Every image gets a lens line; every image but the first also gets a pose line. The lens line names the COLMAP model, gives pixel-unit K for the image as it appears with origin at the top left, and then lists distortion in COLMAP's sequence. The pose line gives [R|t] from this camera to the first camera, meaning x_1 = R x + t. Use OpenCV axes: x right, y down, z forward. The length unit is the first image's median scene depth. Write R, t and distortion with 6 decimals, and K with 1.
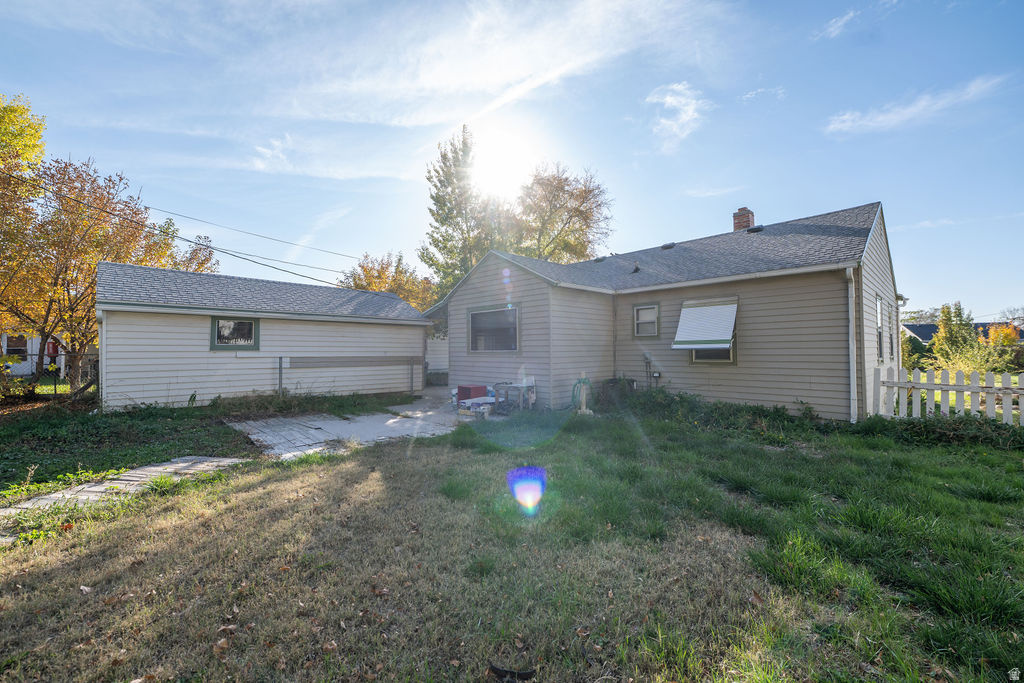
lens RADIAL K [[404.1, 0, 514.3], [0, 404.1, 337.9], [0, 0, 1]] dist [0.001057, -0.000122]
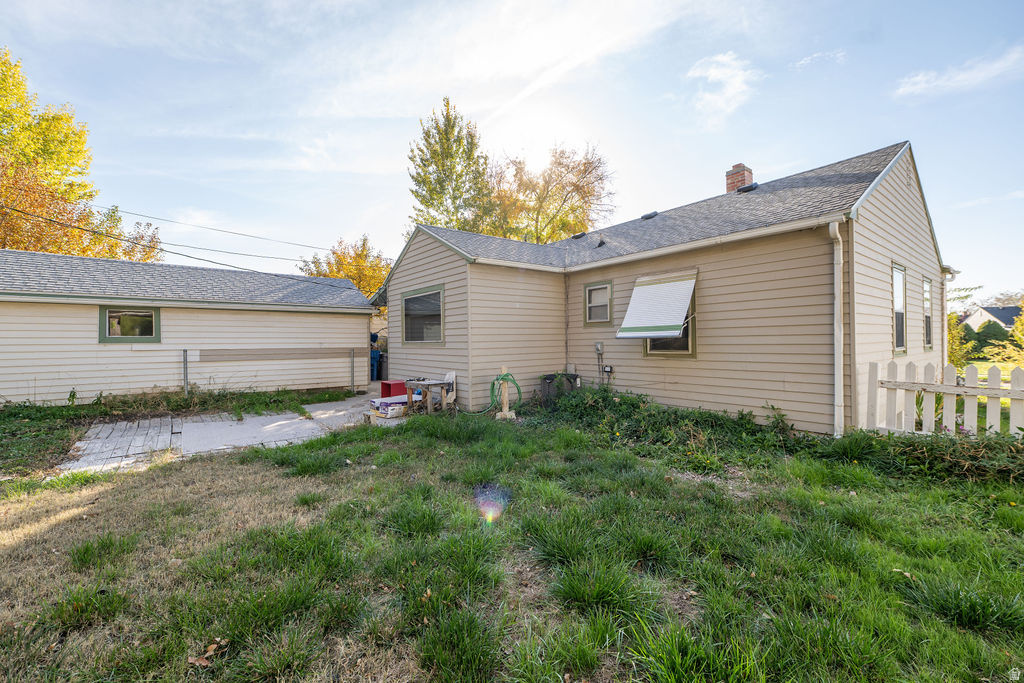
lens RADIAL K [[416.2, 0, 493.9], [0, 416.2, 337.4], [0, 0, 1]] dist [-0.000812, -0.000139]
pose [[0.995048, -0.007664, -0.099095, 0.225205], [0.010036, 0.999675, 0.023455, 0.005111], [0.098883, -0.024334, 0.994801, 0.152041]]
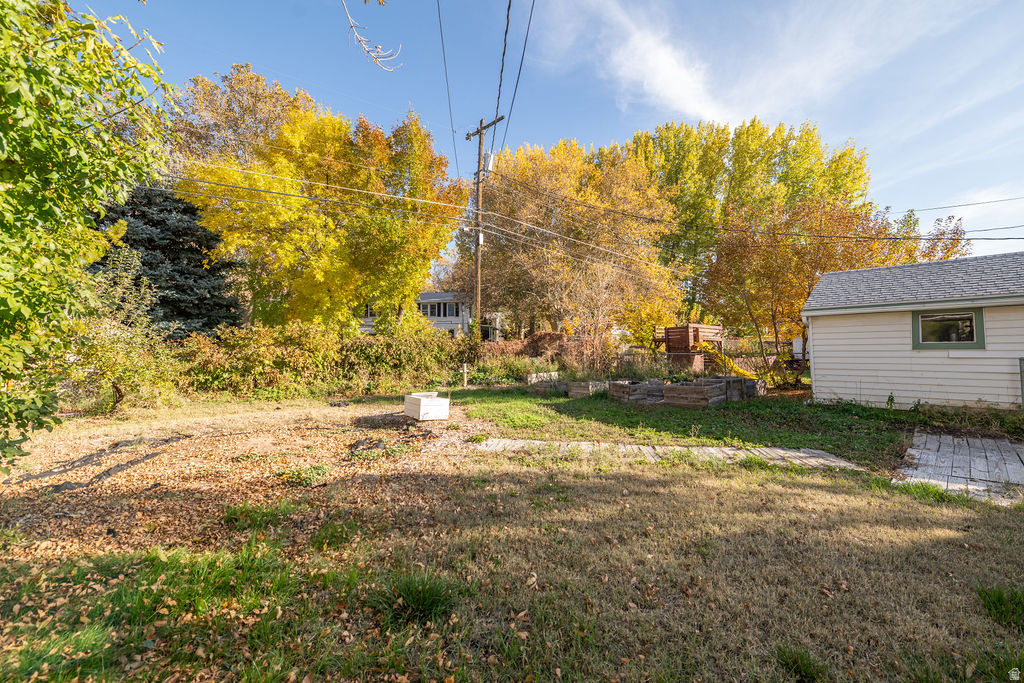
lens RADIAL K [[414.5, 0, 530.2], [0, 414.5, 338.0], [0, 0, 1]] dist [0.001118, 0.000161]
pose [[0.007379, -0.032688, -0.999438, 0.164010], [0.038008, 0.998753, -0.032385, 0.003000], [0.999250, -0.037747, 0.008612, 0.139254]]
